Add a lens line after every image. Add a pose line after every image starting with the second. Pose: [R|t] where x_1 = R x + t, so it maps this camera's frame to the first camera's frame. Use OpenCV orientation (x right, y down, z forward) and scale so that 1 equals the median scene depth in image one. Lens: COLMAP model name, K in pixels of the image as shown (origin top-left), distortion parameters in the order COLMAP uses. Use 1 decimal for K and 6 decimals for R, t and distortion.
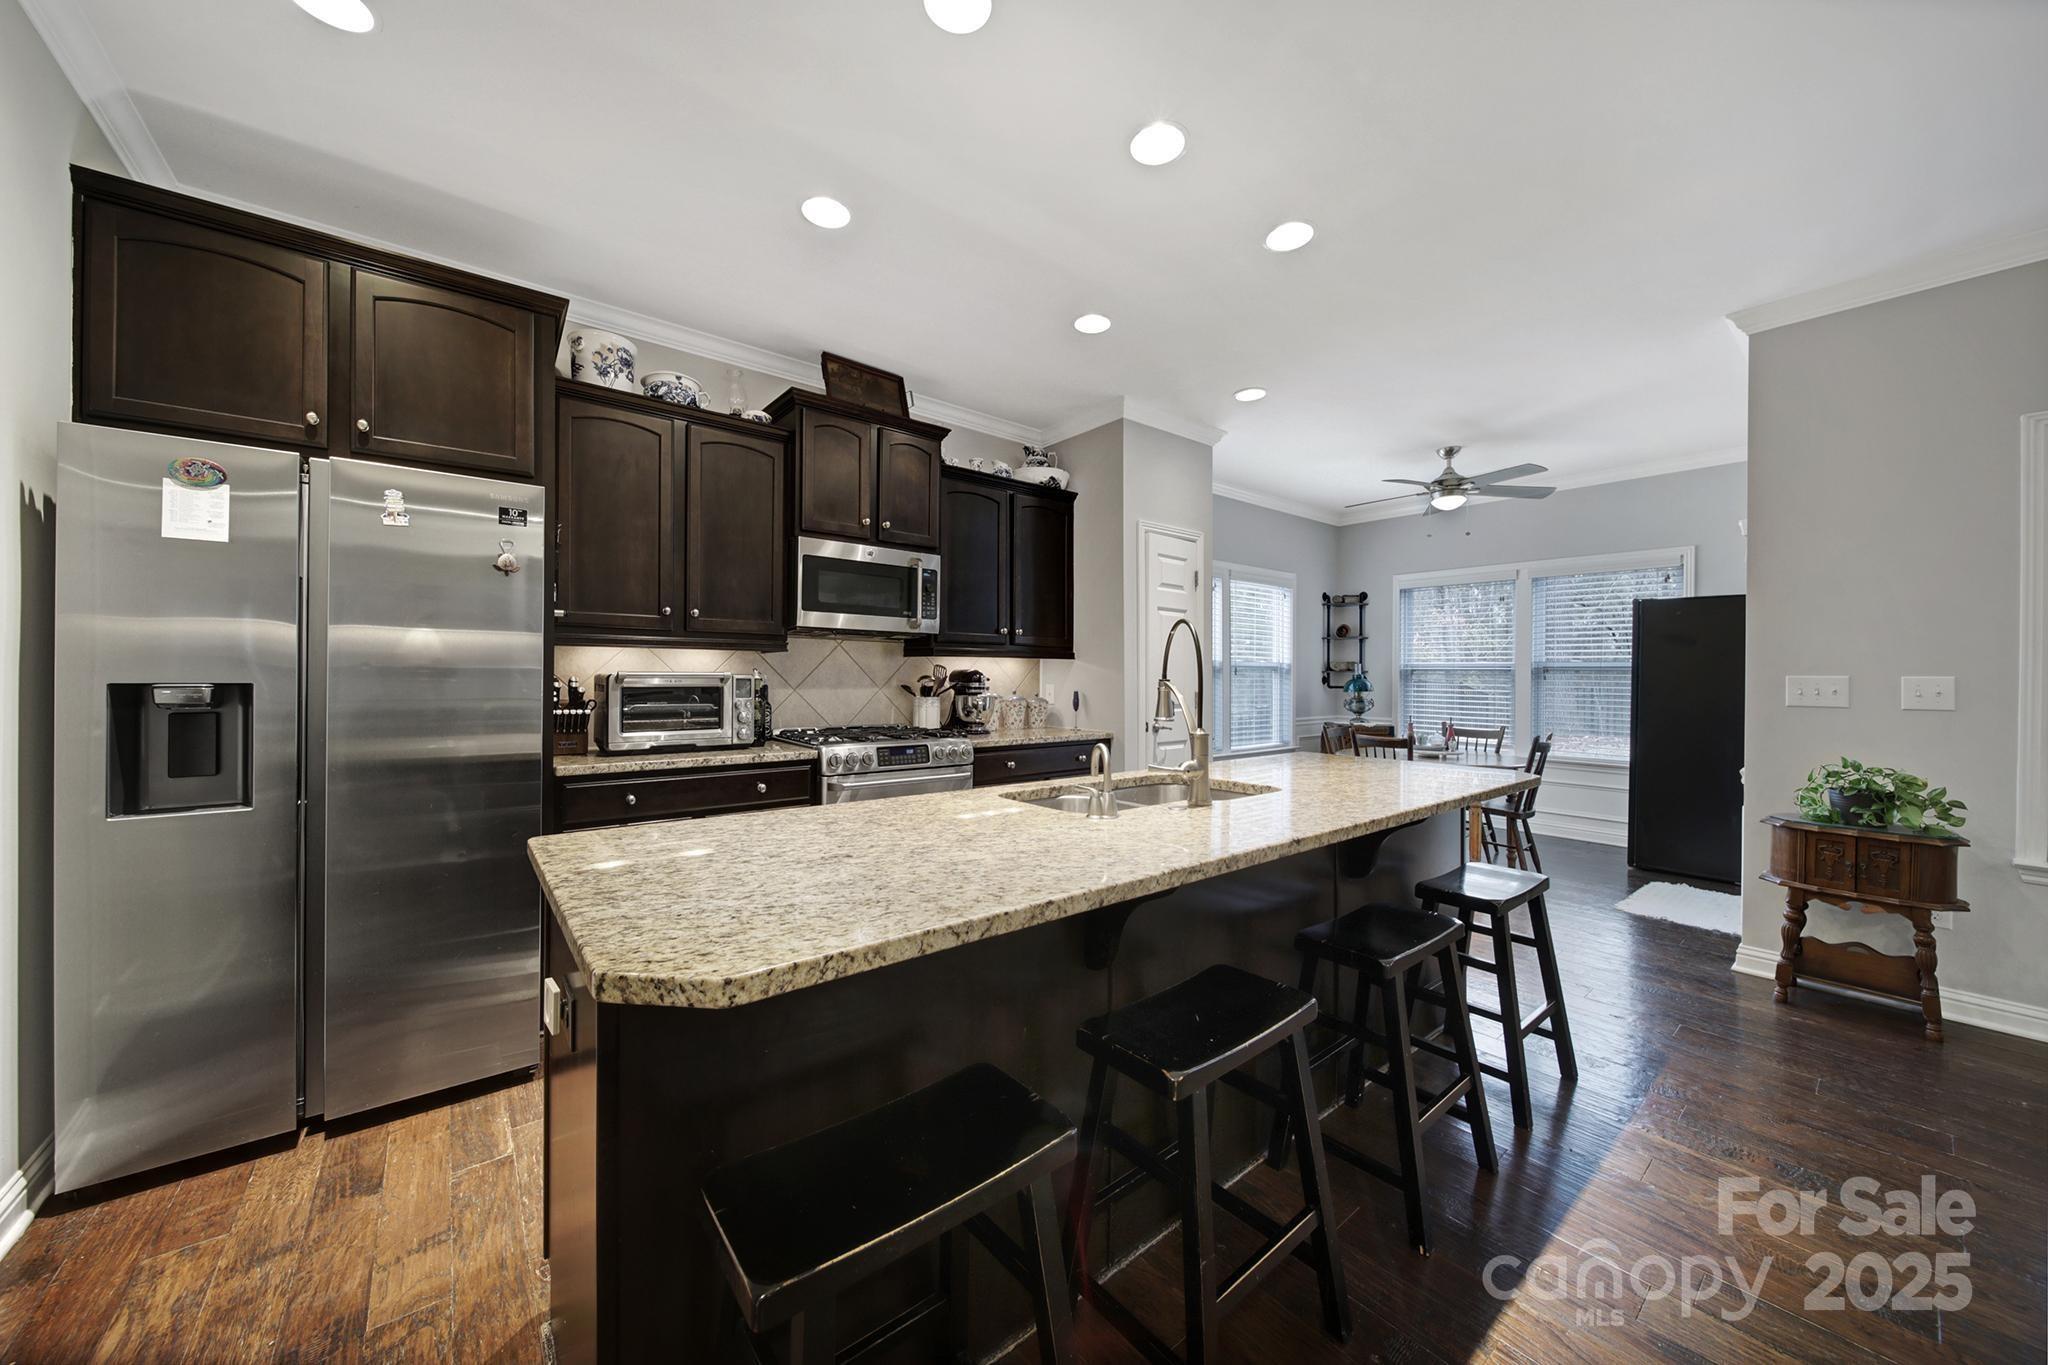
lens RADIAL K [[720.2, 0, 1025.1], [0, 720.2, 672.1], [0, 0, 1]] dist [-0.002323, -0.000472]
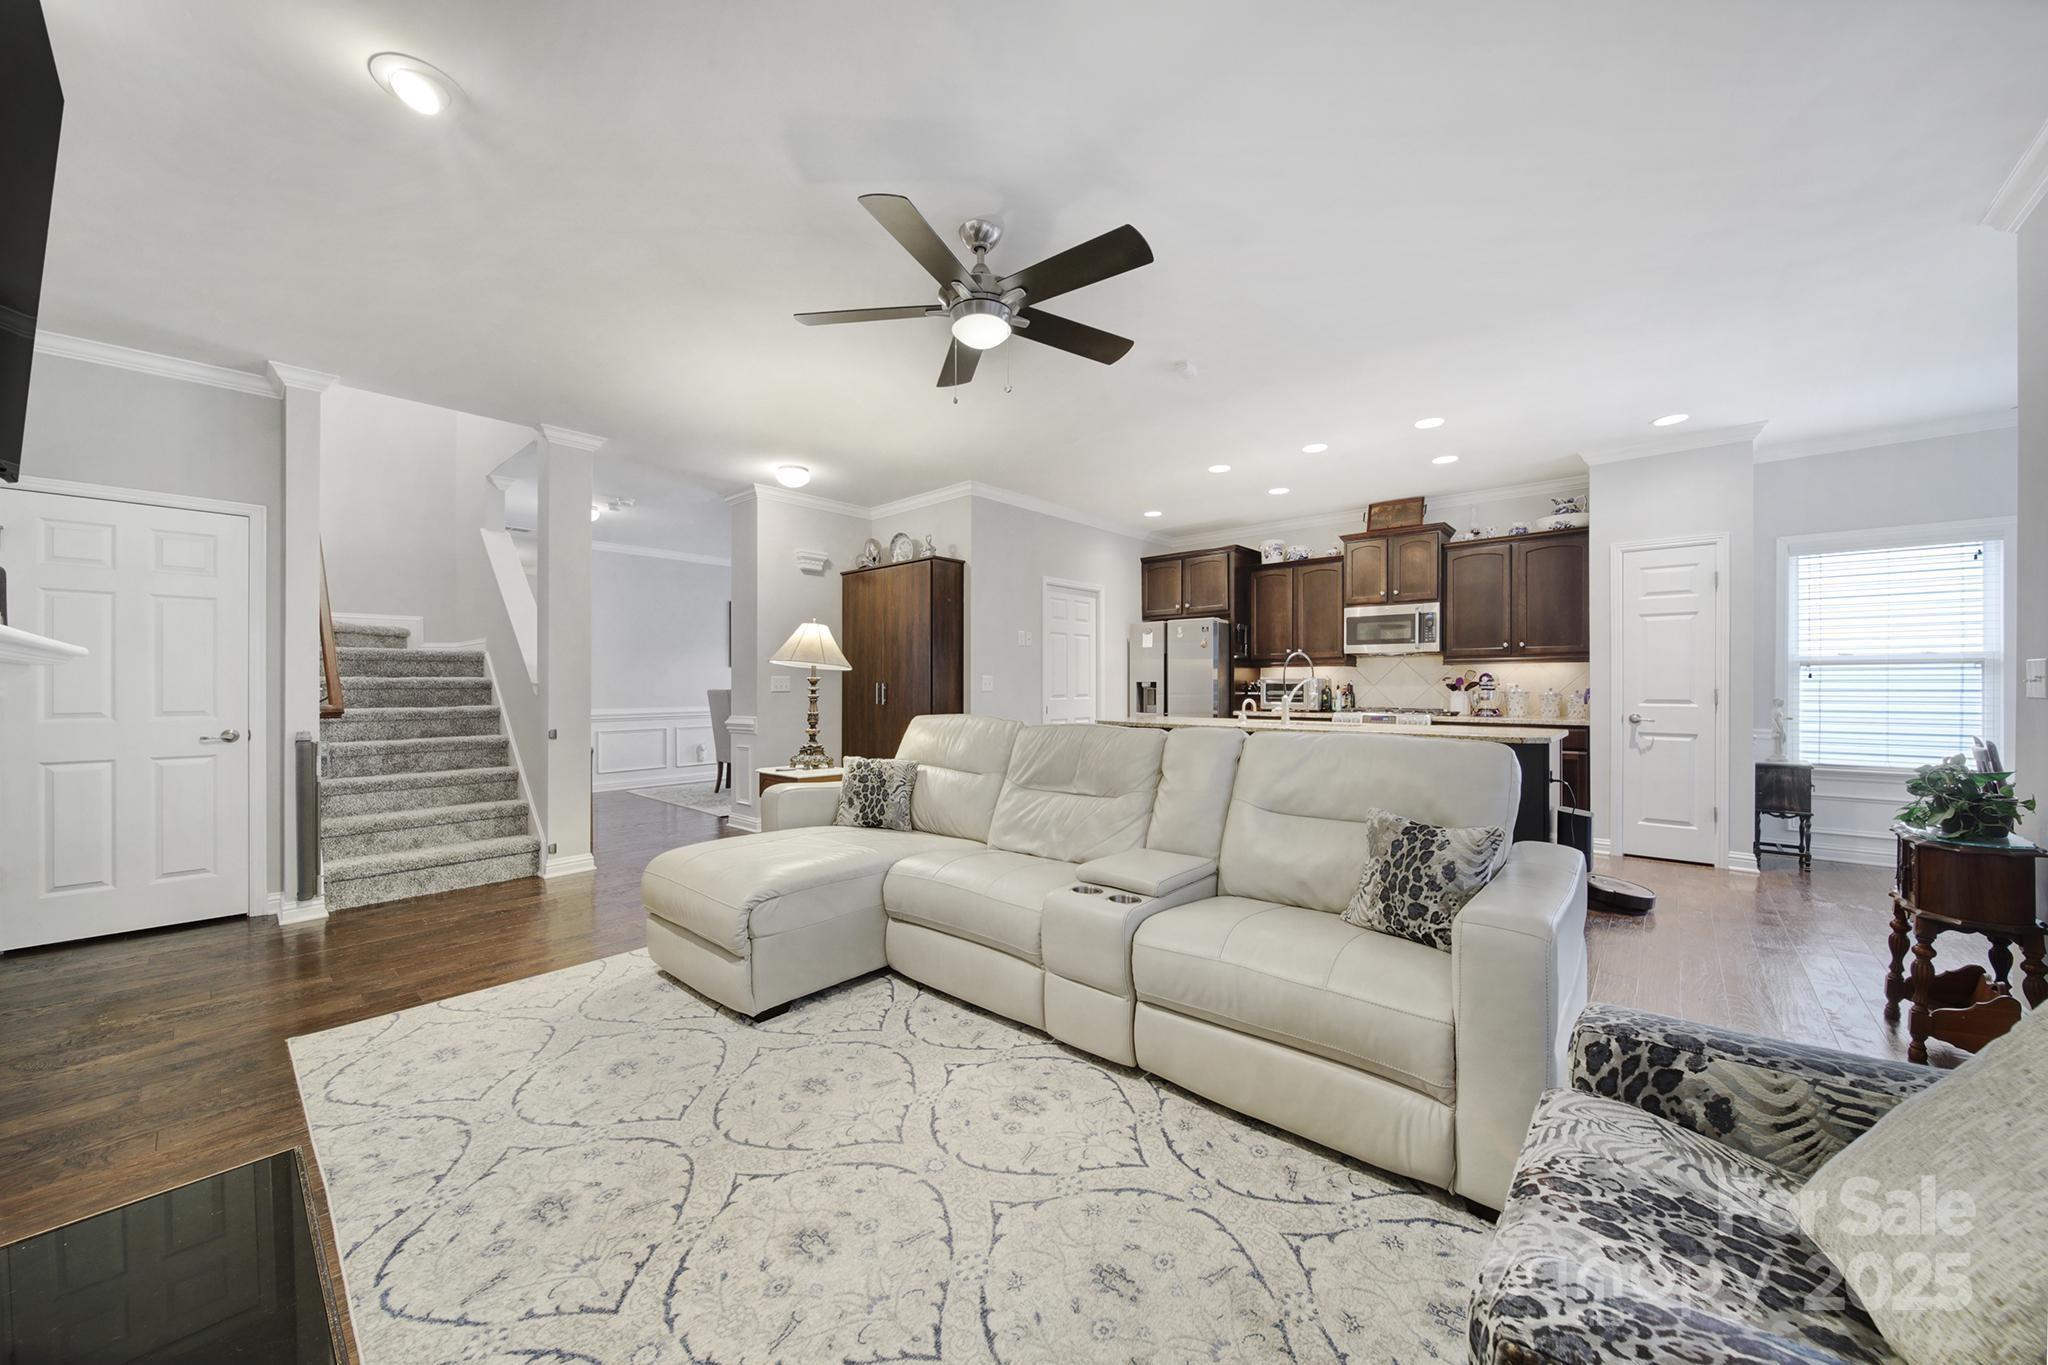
lens RADIAL K [[725.7, 0, 1022.5], [0, 725.7, 684.5], [0, 0, 1]] dist [-0.001224, -0.000555]
pose [[0.159484, -0.005038, -0.987188, 1.623899], [0.007690, 0.999963, -0.003861, 0.024679], [0.987171, -0.006975, 0.159517, -0.216028]]
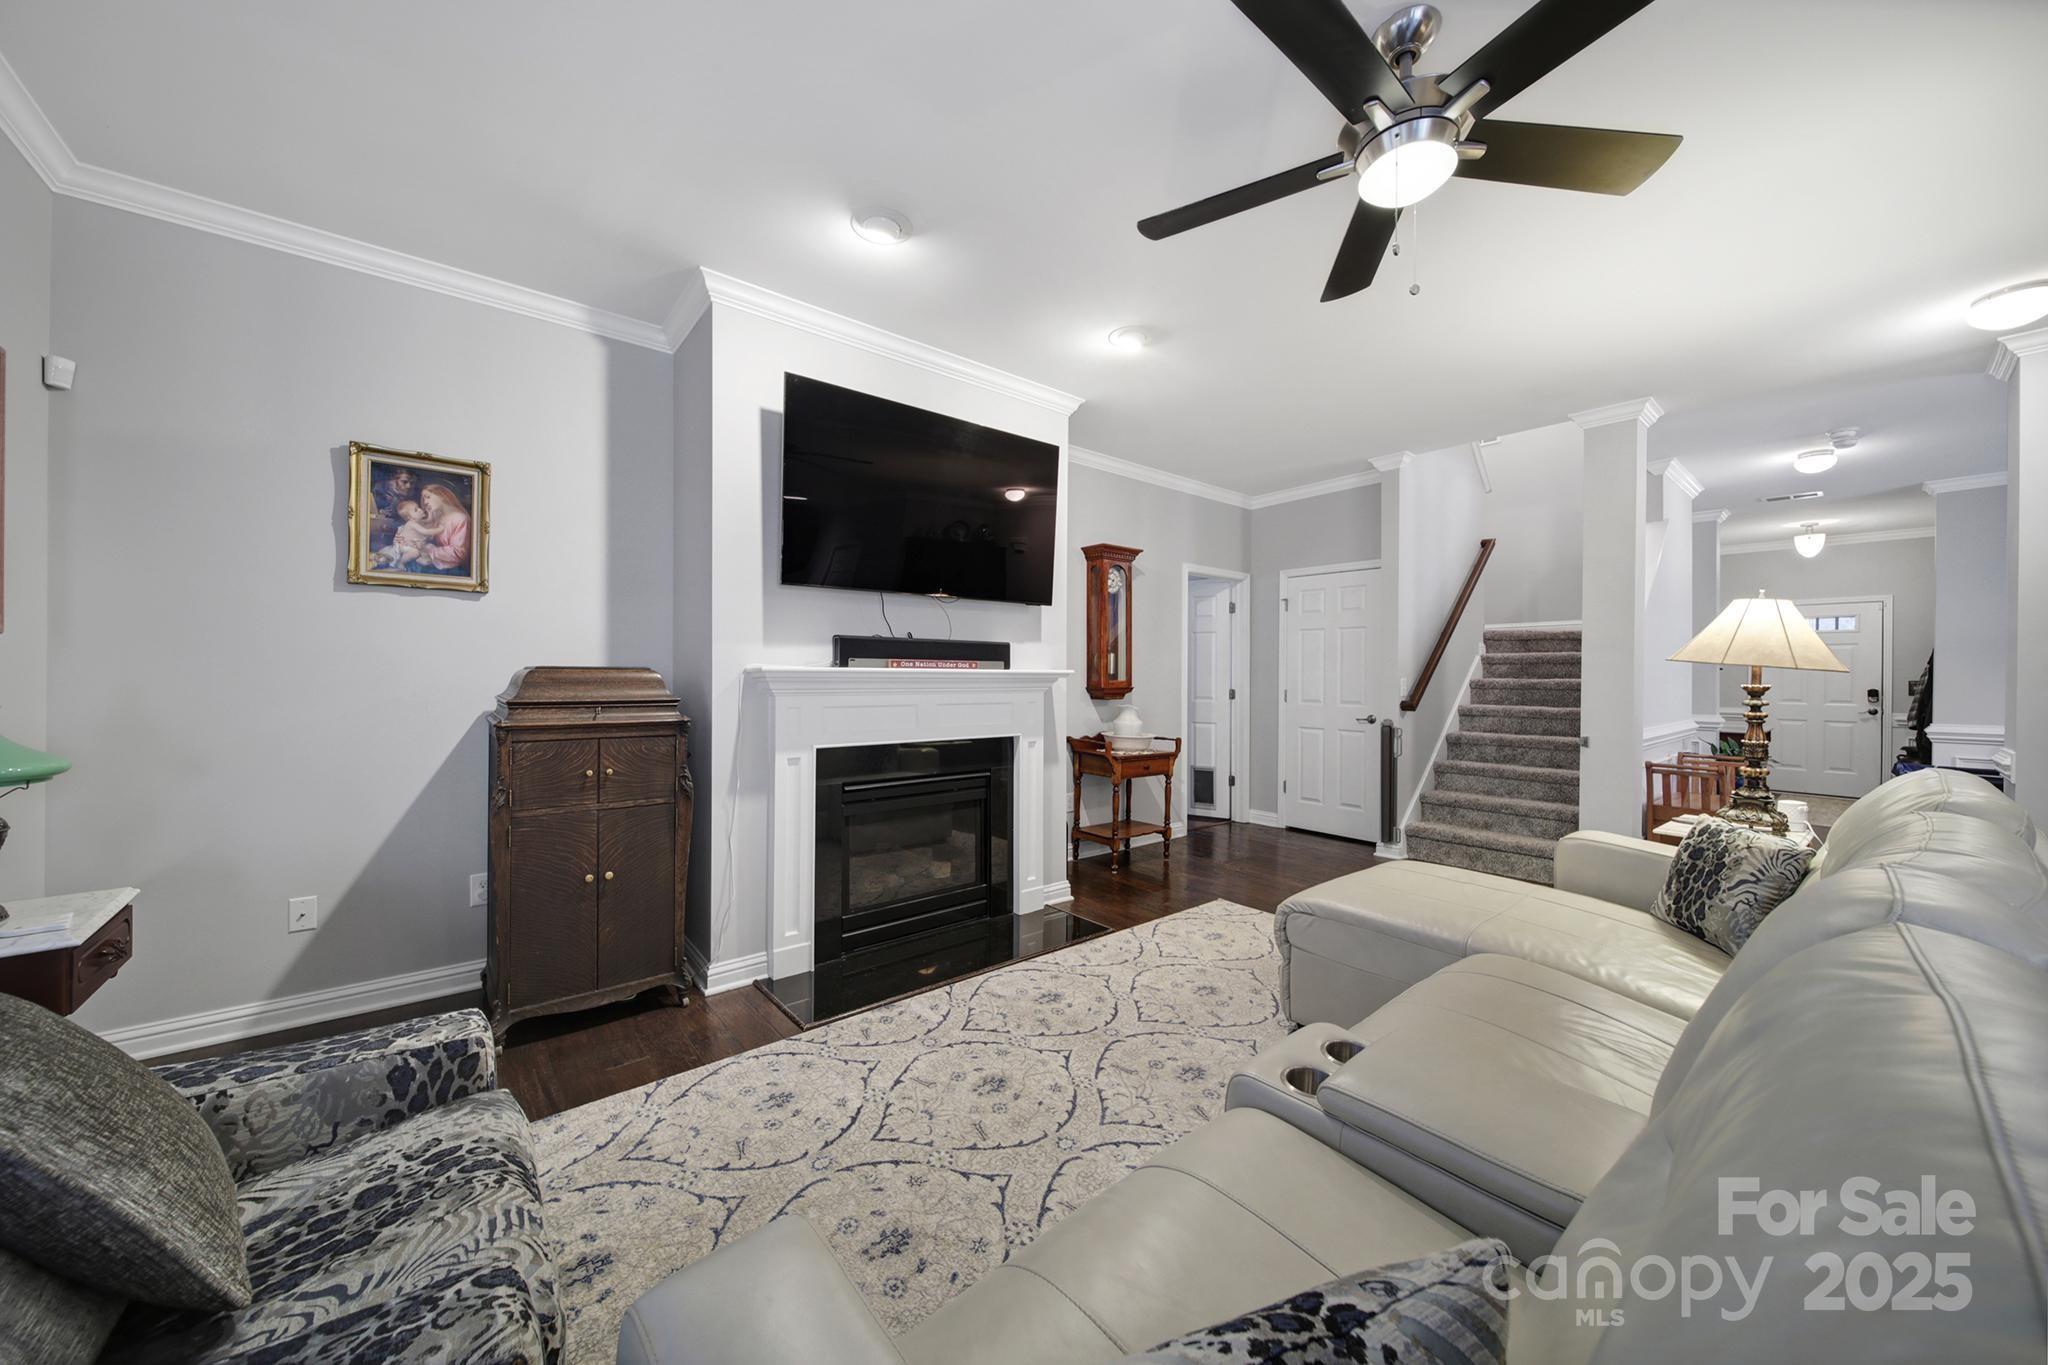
lens RADIAL K [[720.2, 0, 1025.1], [0, 720.2, 672.1], [0, 0, 1]] dist [-0.002323, -0.000472]
pose [[-0.999863, -0.012675, -0.010604, 1.078653], [-0.012580, 0.999881, -0.008941, 0.006813], [0.010716, -0.008807, -0.999904, 0.435106]]
